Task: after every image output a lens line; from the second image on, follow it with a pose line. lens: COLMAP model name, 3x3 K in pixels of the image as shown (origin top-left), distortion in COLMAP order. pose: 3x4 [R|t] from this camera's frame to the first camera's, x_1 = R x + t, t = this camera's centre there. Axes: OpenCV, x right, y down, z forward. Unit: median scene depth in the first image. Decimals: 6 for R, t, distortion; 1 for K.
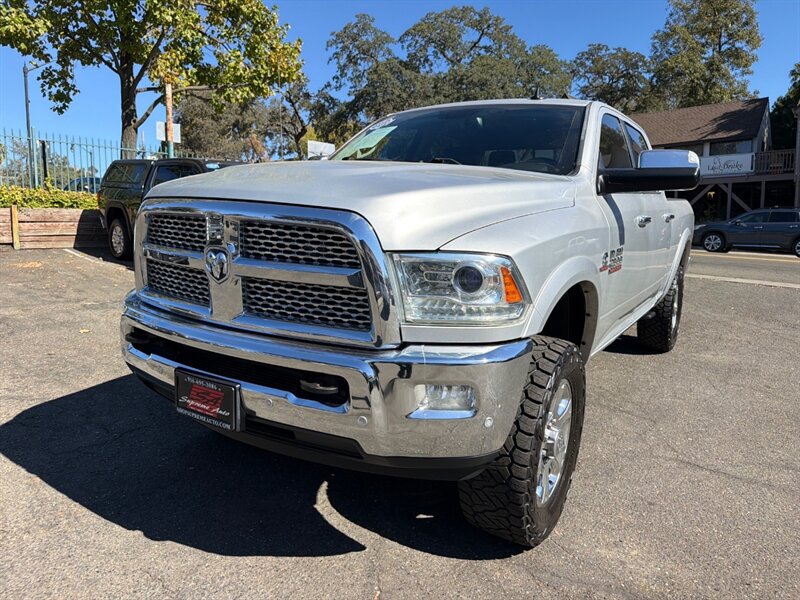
lens RADIAL K [[569.2, 0, 399.8], [0, 569.2, 296.6], [0, 0, 1]] dist [0.030164, -0.041191]
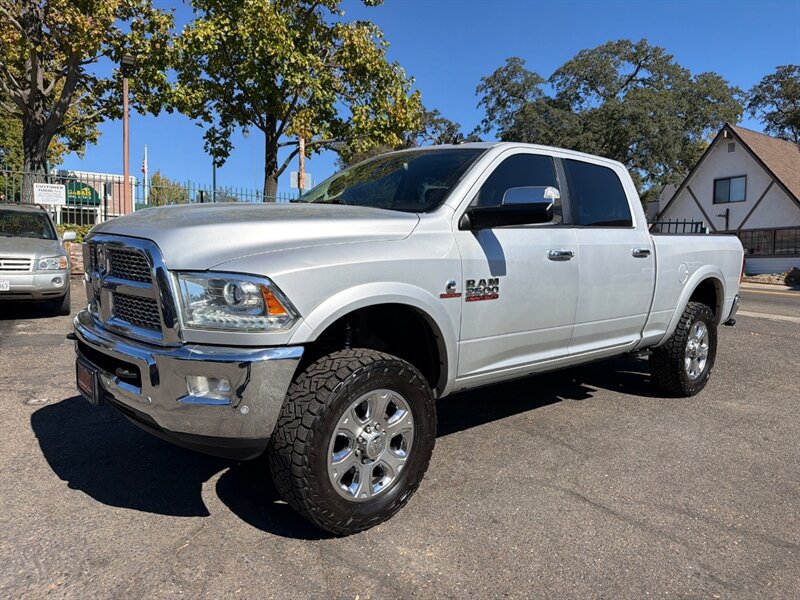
lens RADIAL K [[569.2, 0, 398.4], [0, 569.2, 305.0], [0, 0, 1]] dist [0.030164, -0.041191]
pose [[0.959476, 0.029328, -0.280260, 0.102826], [-0.044354, 0.997890, -0.047421, 0.004531], [0.278278, 0.057930, 0.958752, -0.014094]]
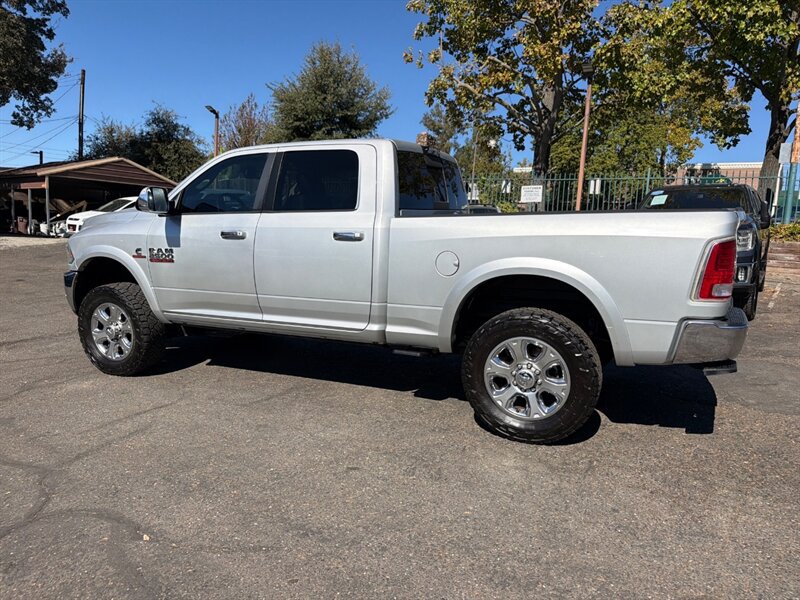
lens RADIAL K [[569.2, 0, 396.3], [0, 569.2, 298.0], [0, 0, 1]] dist [0.030164, -0.041191]
pose [[0.123317, 0.109543, -0.986303, 0.414995], [-0.163141, 0.982604, 0.088735, -0.039467], [0.978866, 0.149964, 0.139043, 0.285763]]
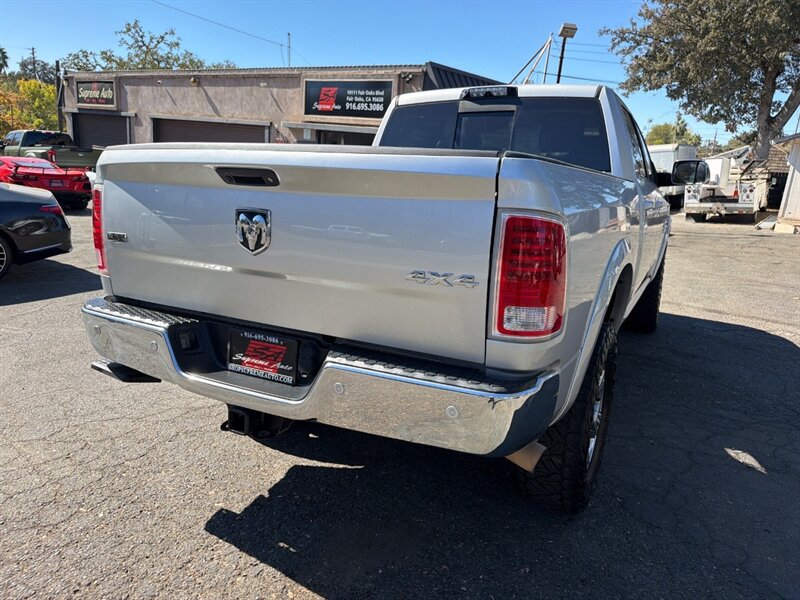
lens RADIAL K [[569.2, 0, 401.4], [0, 569.2, 303.6], [0, 0, 1]] dist [0.030164, -0.041191]
pose [[-0.993644, -0.052778, -0.099427, 0.149045], [-0.085390, 0.928933, 0.360267, -0.096181], [0.073347, 0.366467, -0.927536, 0.595473]]
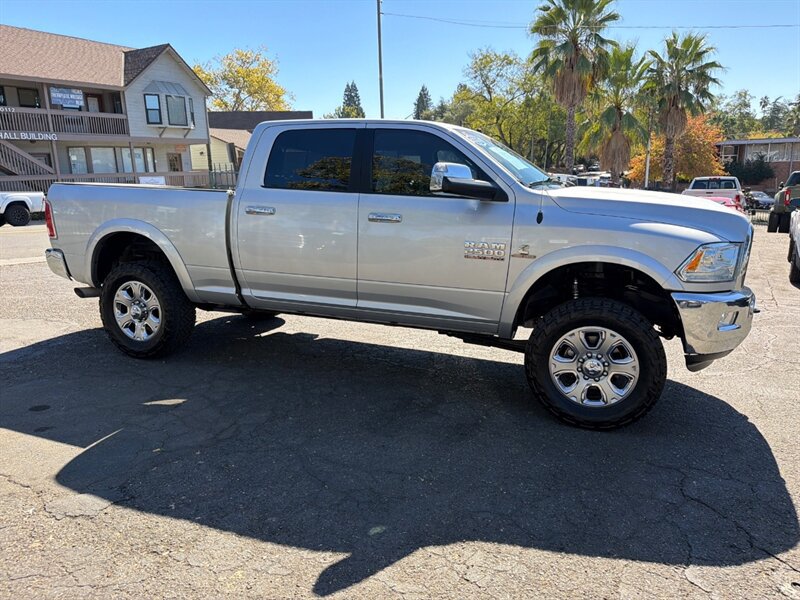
lens RADIAL K [[569.2, 0, 401.6], [0, 569.2, 301.1], [0, 0, 1]] dist [0.030164, -0.041191]
pose [[-0.201328, -0.214669, 0.955711, -0.282916], [0.128925, 0.961394, 0.243105, -0.074271], [-0.971002, 0.172159, -0.165880, 0.352615]]
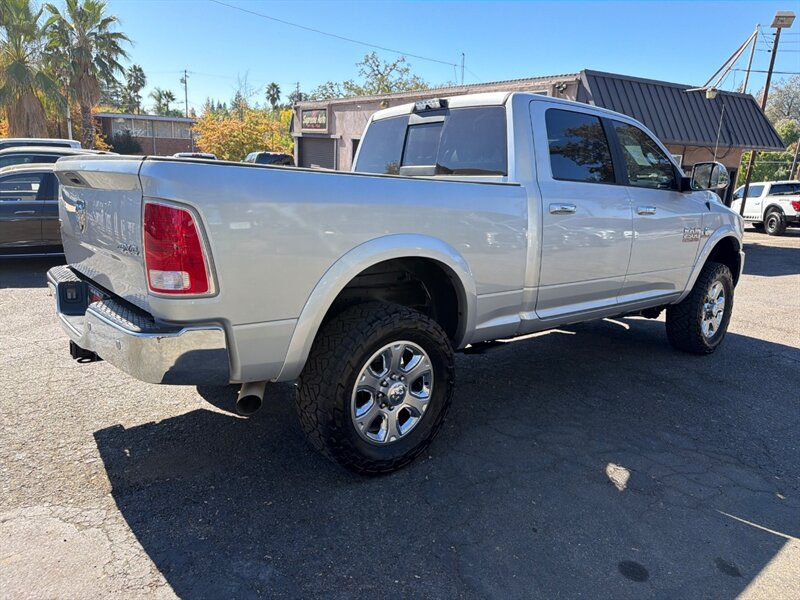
lens RADIAL K [[569.2, 0, 400.0], [0, 569.2, 299.2], [0, 0, 1]] dist [0.030164, -0.041191]
pose [[-0.951730, -0.122005, 0.281646, 0.018471], [-0.015666, 0.935719, 0.352399, -0.104364], [-0.306536, 0.330976, -0.892463, 0.611184]]
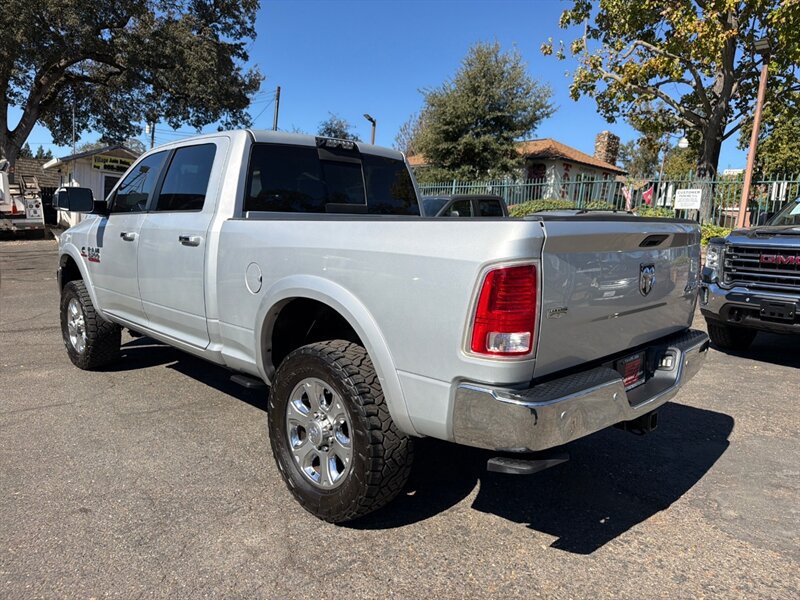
lens RADIAL K [[569.2, 0, 395.4], [0, 569.2, 295.5], [0, 0, 1]] dist [0.030164, -0.041191]
pose [[-0.225520, 0.092403, -0.969847, 0.356041], [-0.189762, 0.972259, 0.136758, -0.067614], [0.955579, 0.214881, -0.201729, 0.433668]]
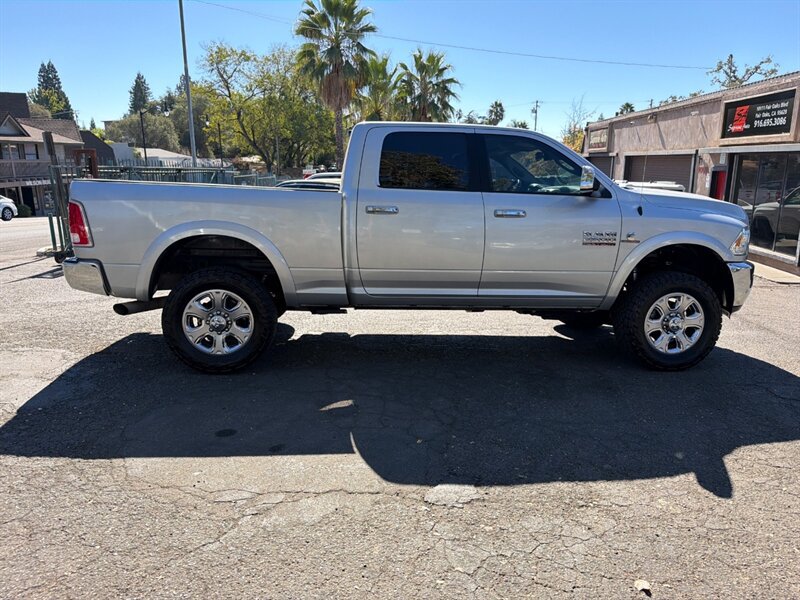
lens RADIAL K [[569.2, 0, 397.7], [0, 569.2, 305.2], [0, 0, 1]] dist [0.030164, -0.041191]
pose [[-0.611935, -0.187315, 0.768406, -0.222249], [0.088480, 0.949238, 0.301860, -0.099287], [-0.785943, 0.252708, -0.564298, 0.544462]]
